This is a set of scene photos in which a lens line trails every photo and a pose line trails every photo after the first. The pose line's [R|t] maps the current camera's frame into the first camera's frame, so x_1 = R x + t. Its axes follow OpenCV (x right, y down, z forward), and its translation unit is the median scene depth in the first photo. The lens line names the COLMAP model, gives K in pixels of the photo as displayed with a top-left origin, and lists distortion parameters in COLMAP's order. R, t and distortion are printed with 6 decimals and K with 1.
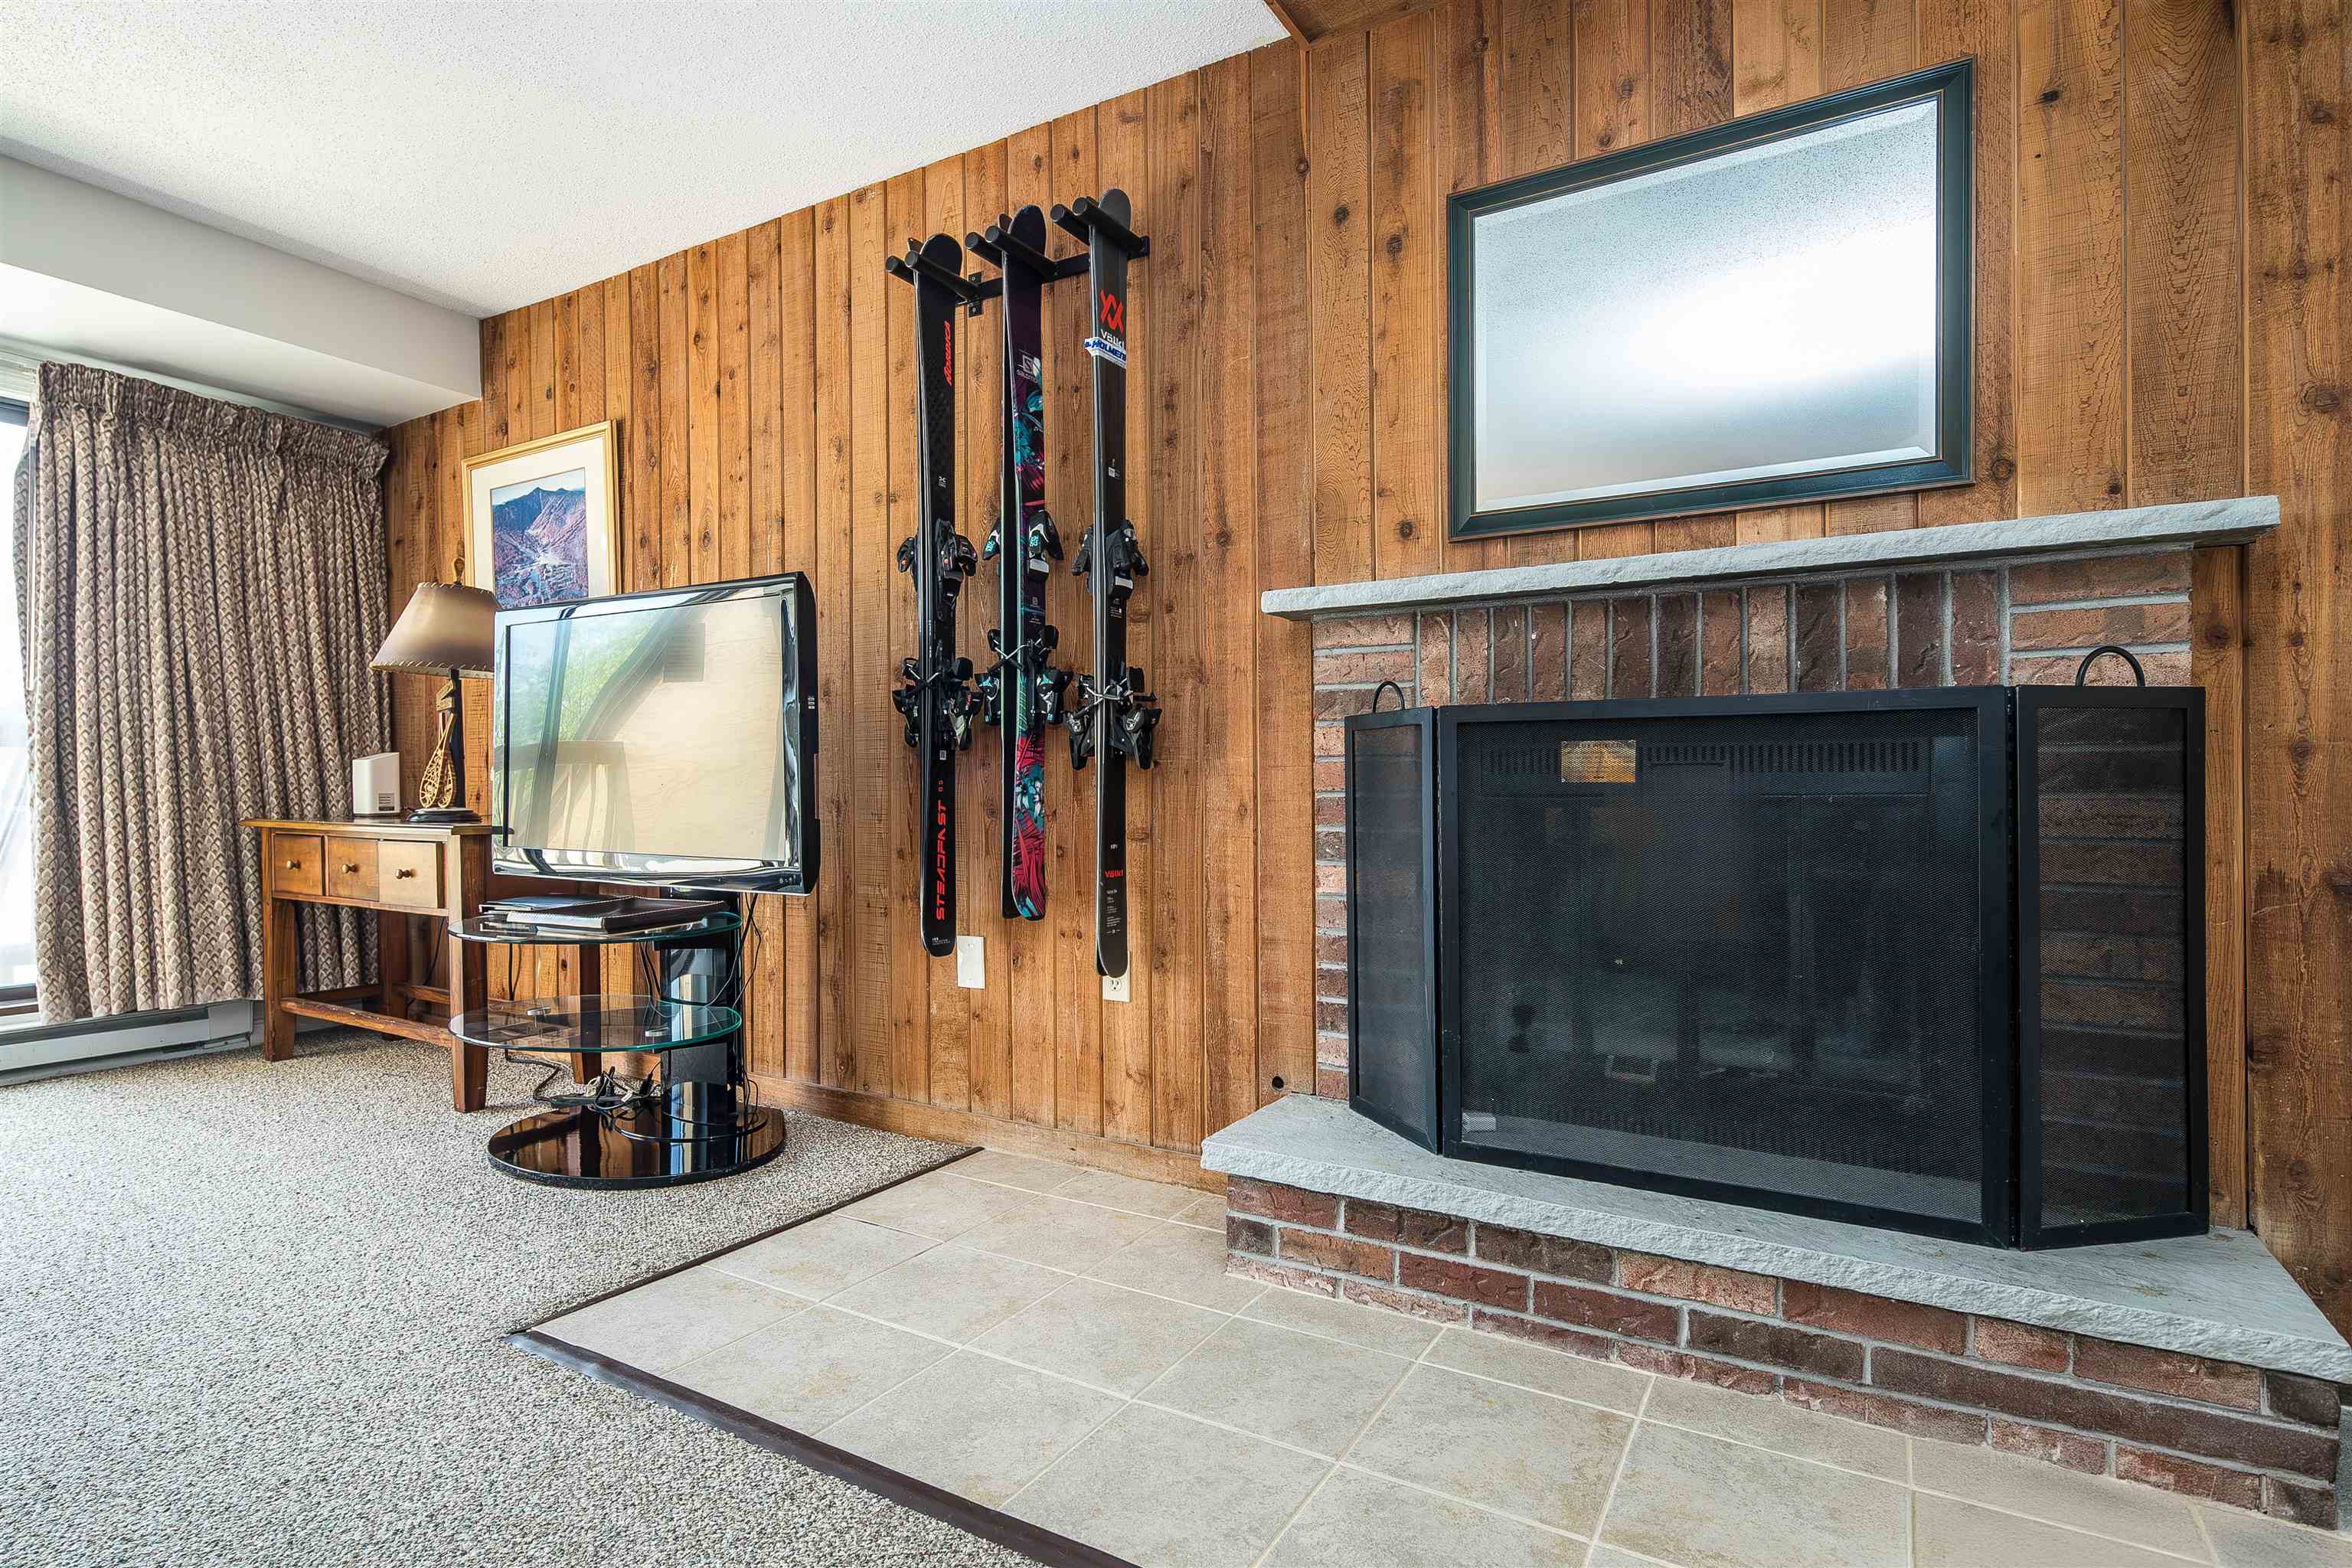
lens RADIAL K [[1174.6, 0, 1156.2], [0, 1174.6, 787.5], [0, 0, 1]] dist [0.019888, -0.006539]
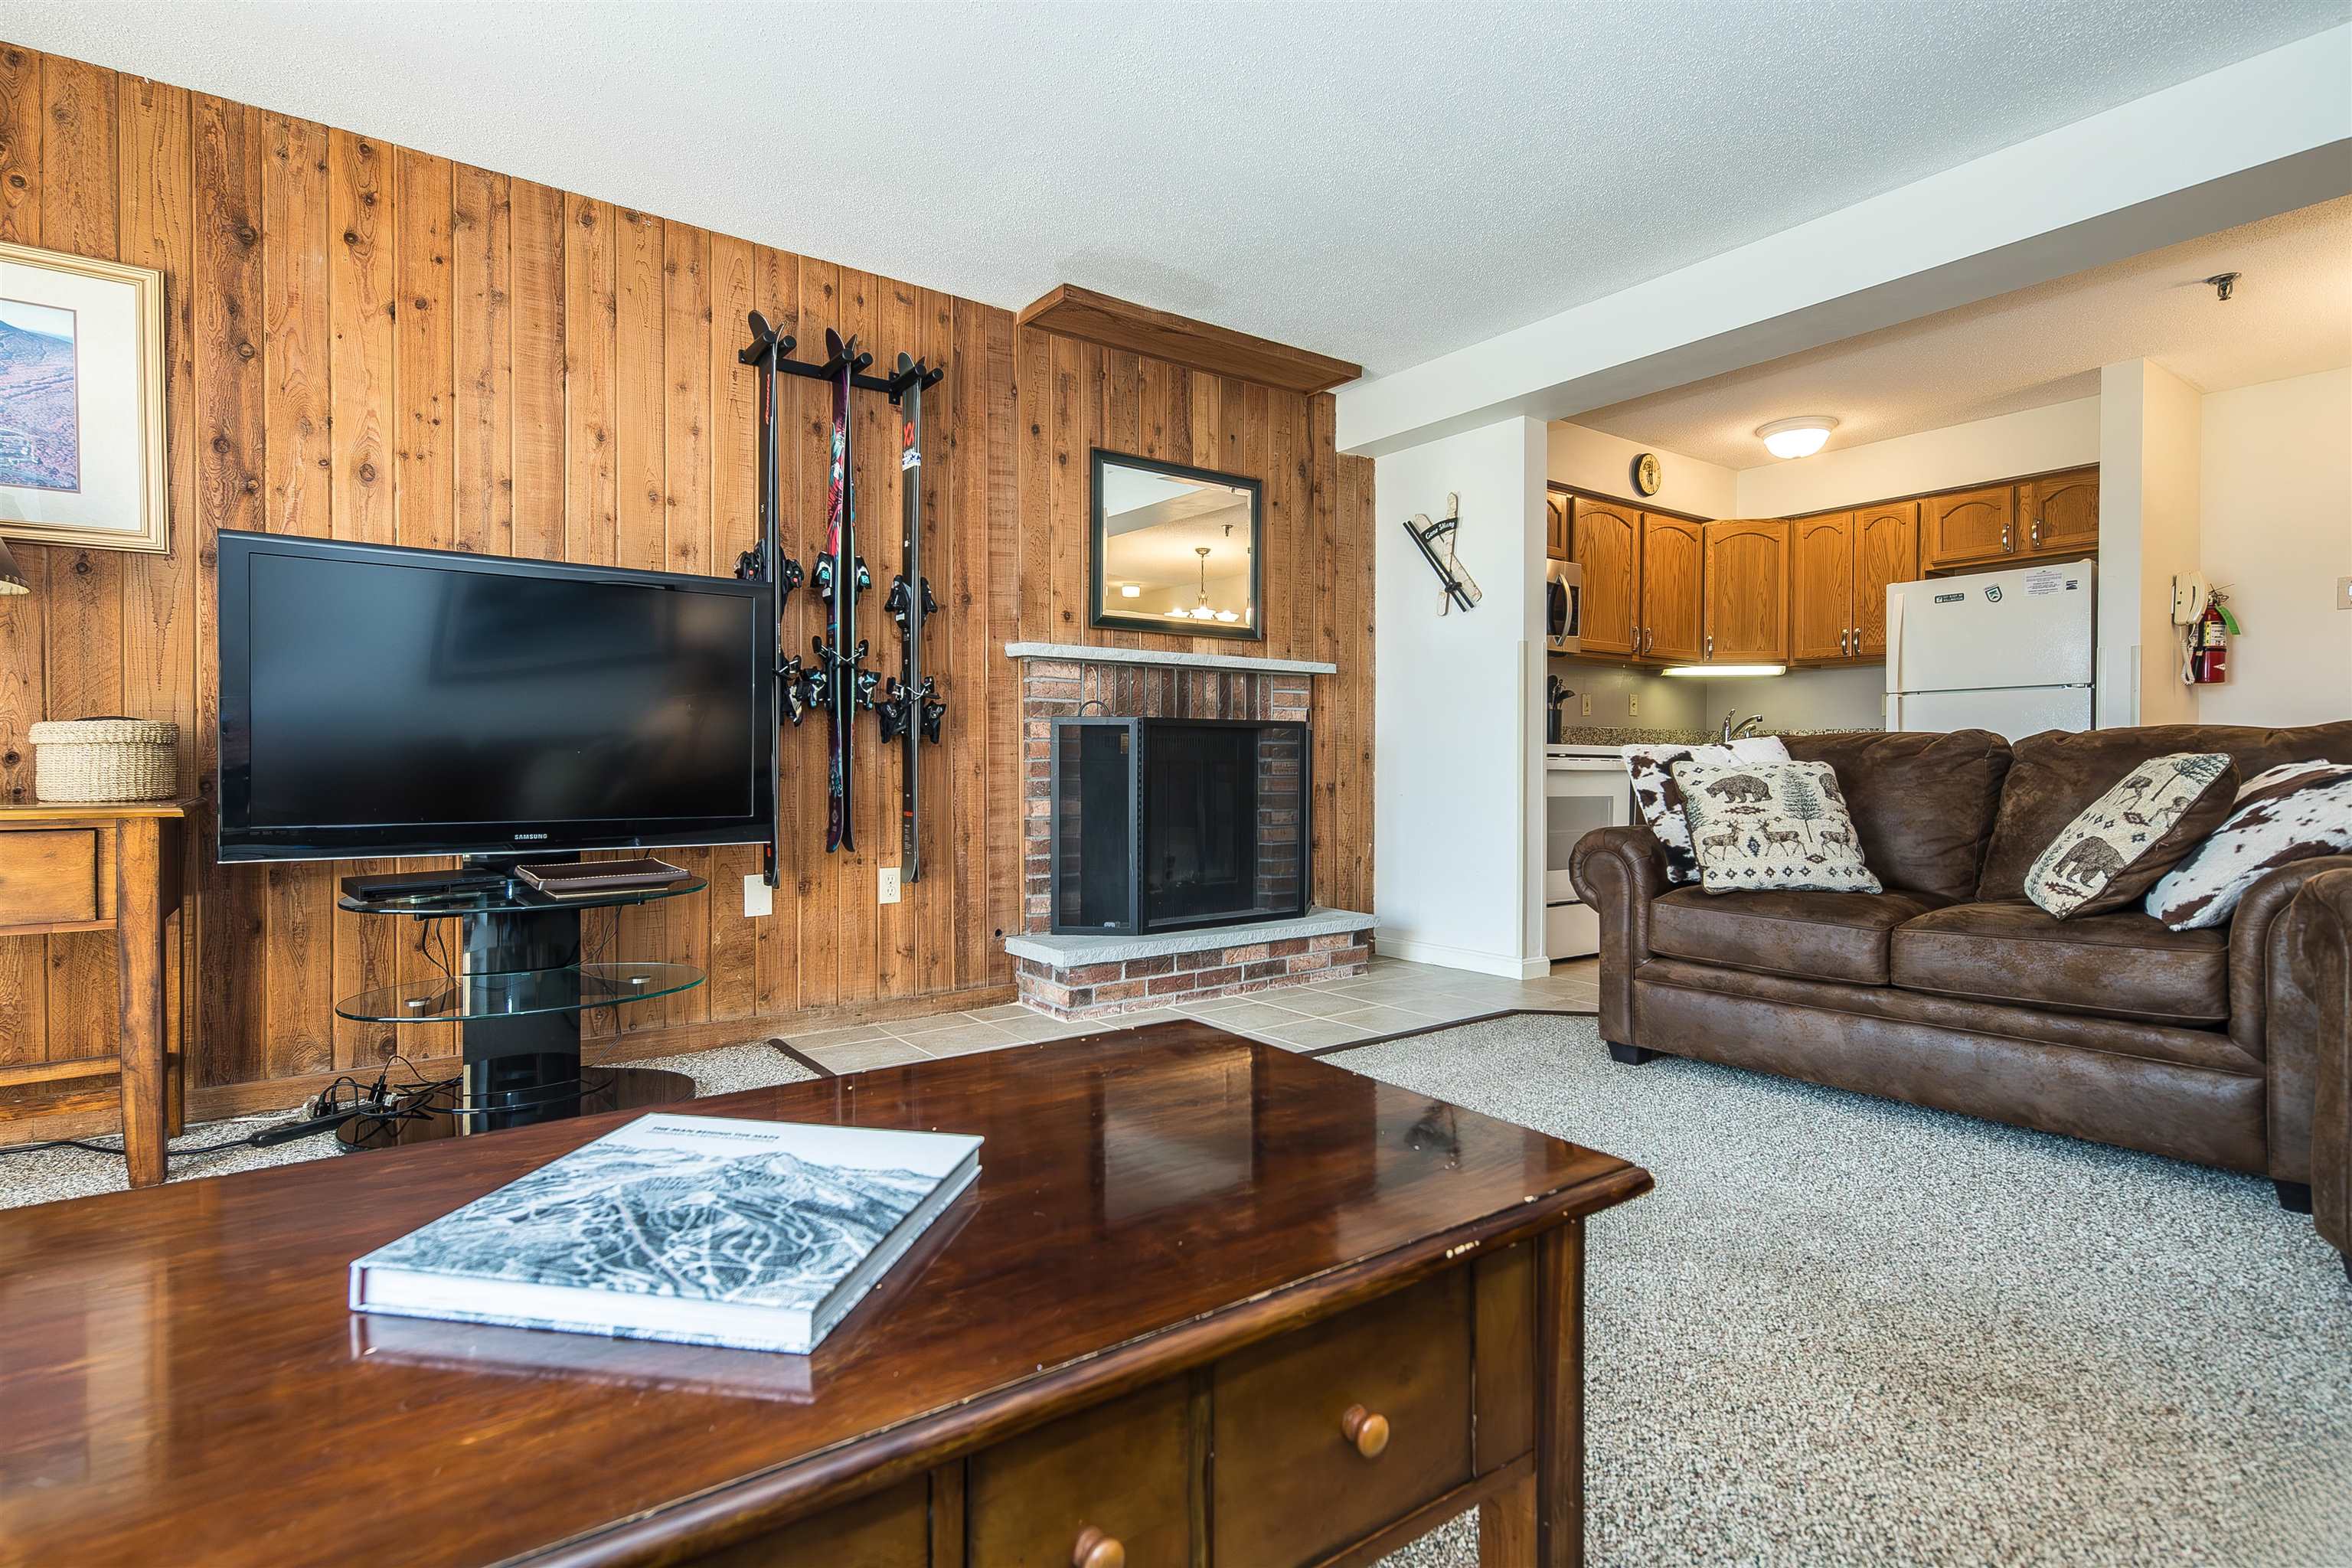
lens RADIAL K [[1174.6, 0, 1158.3], [0, 1174.6, 769.2], [0, 0, 1]] dist [0.019888, -0.006539]
pose [[0.383826, -0.007036, 0.923379, -1.384645], [-0.002205, 0.999961, 0.008537, 0.004622], [-0.923403, -0.005312, 0.383795, 0.156147]]
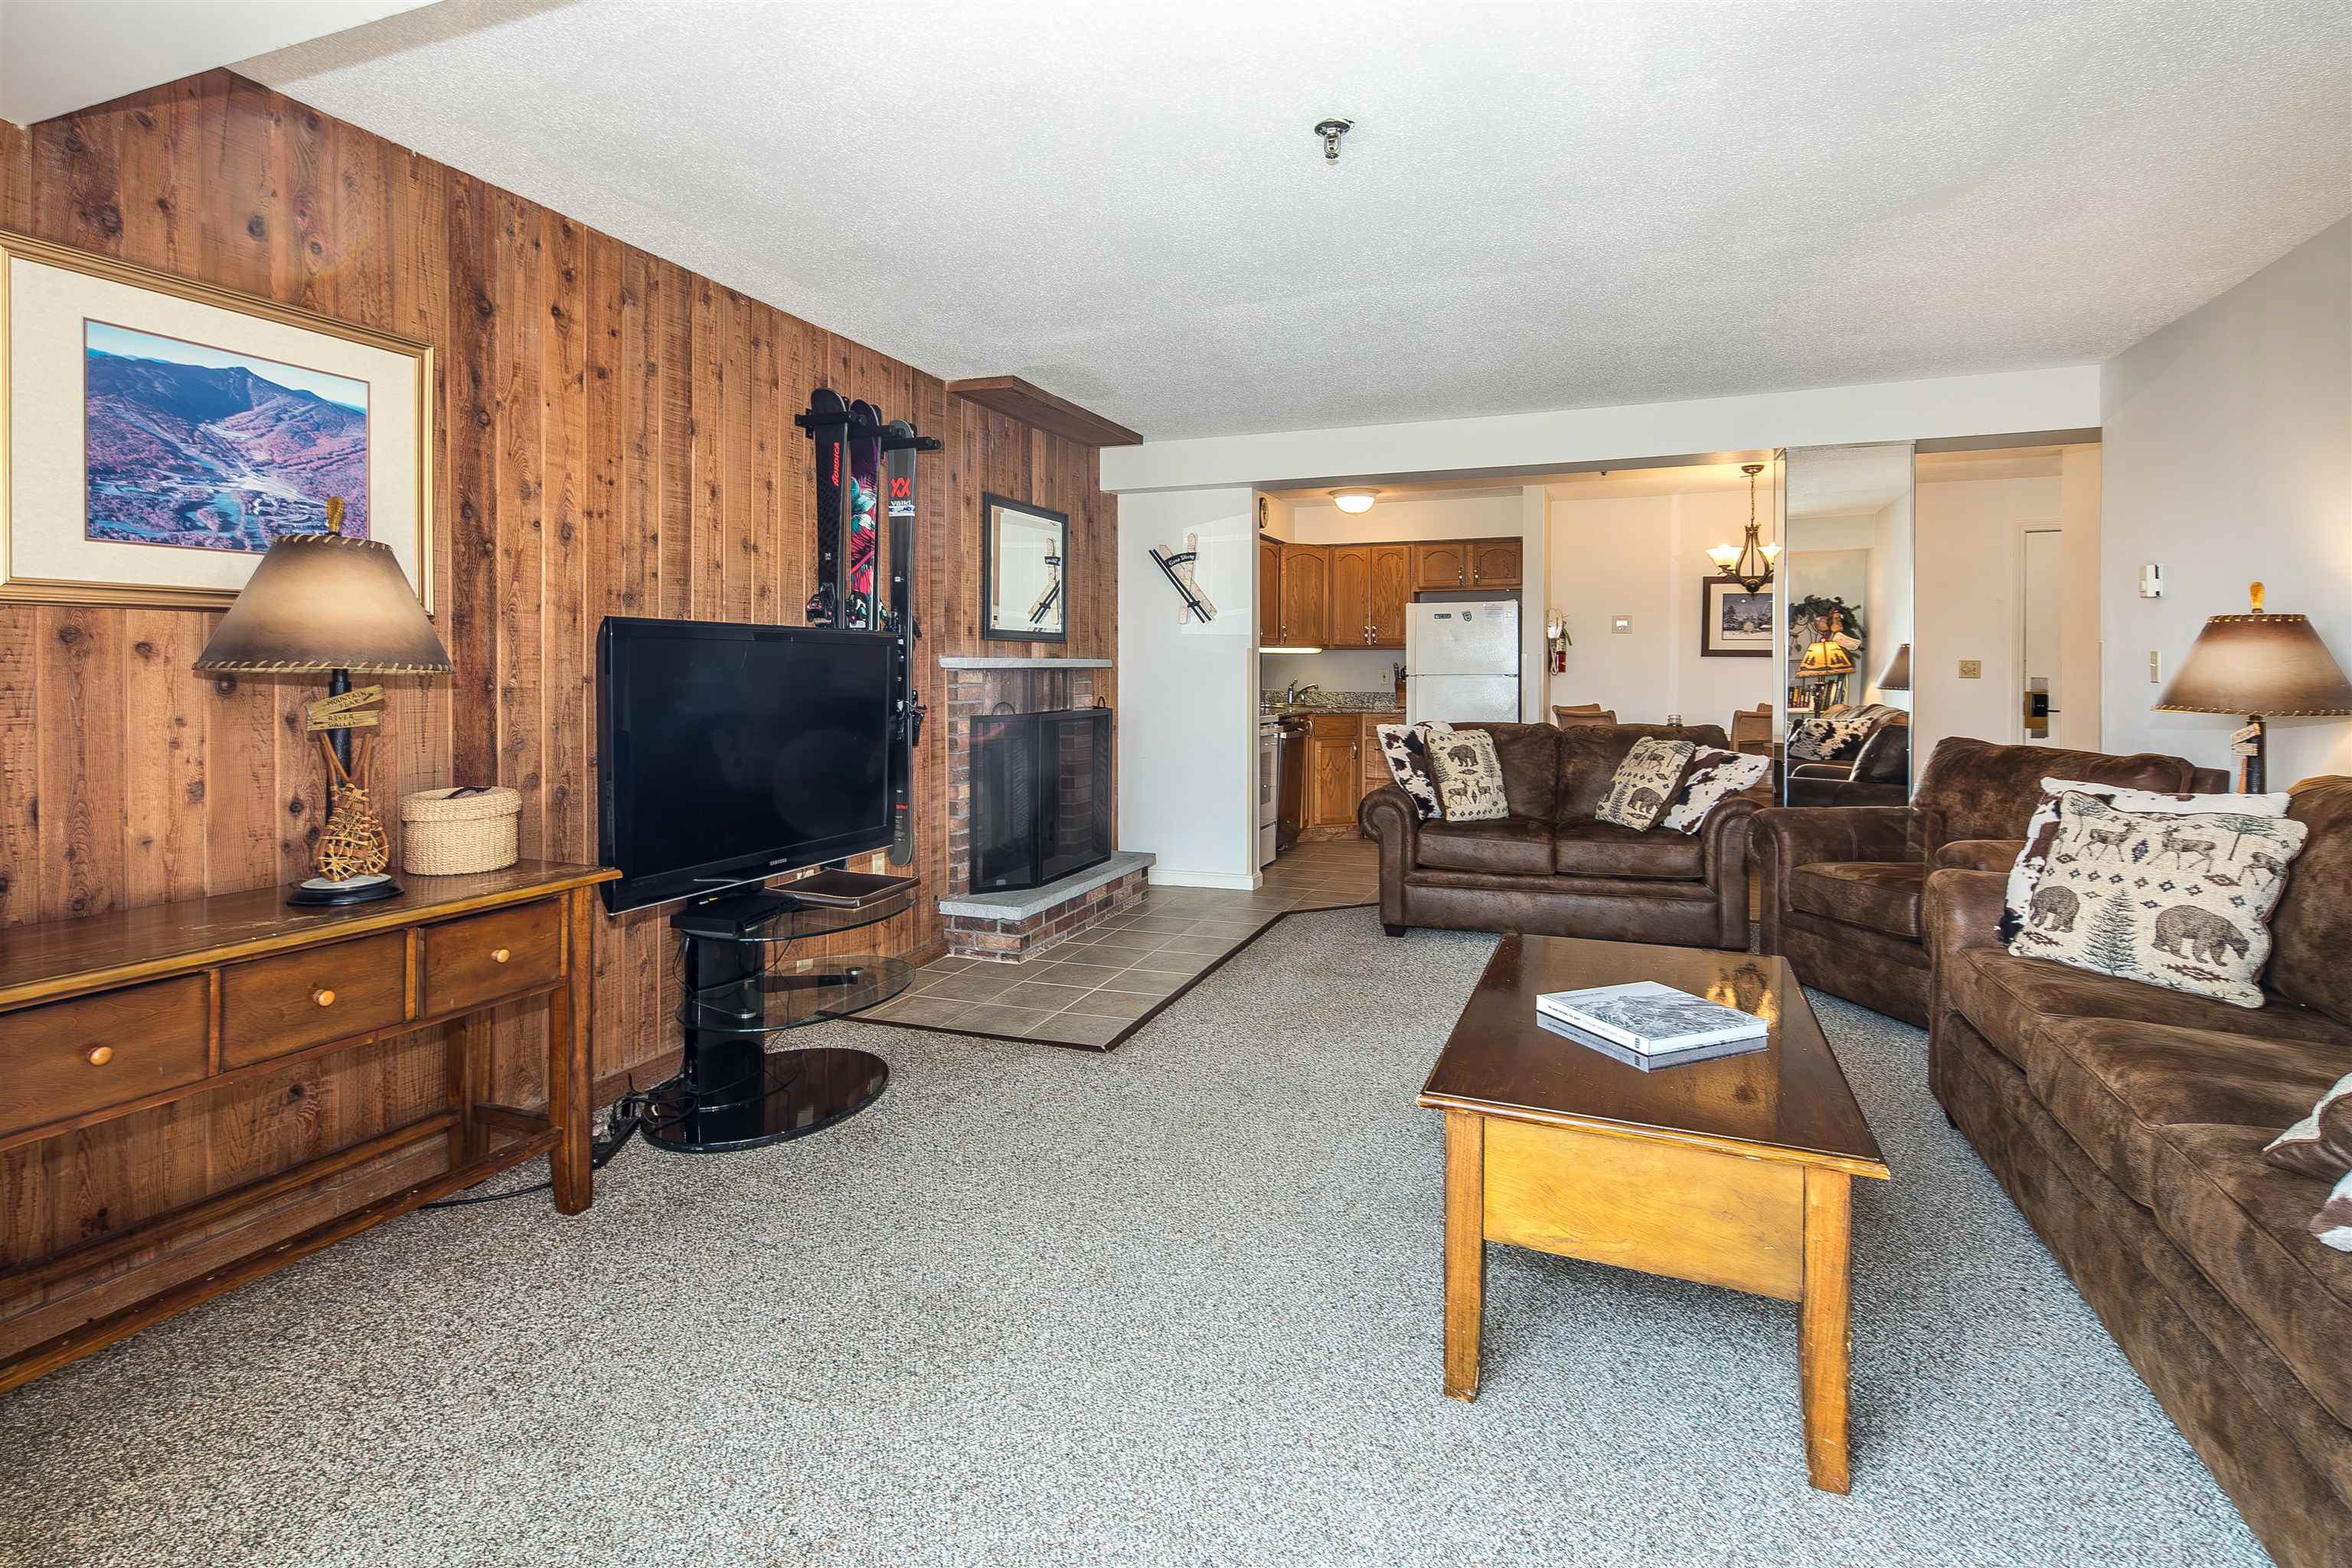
lens RADIAL K [[1174.6, 0, 1177.1], [0, 1174.6, 686.6], [0, 0, 1]] dist [0.019888, -0.006539]
pose [[-0.180494, -0.017579, 0.983419, -1.979736], [0.001018, 0.999836, 0.018059, -0.147722], [-0.983576, 0.004261, -0.180447, 0.983319]]
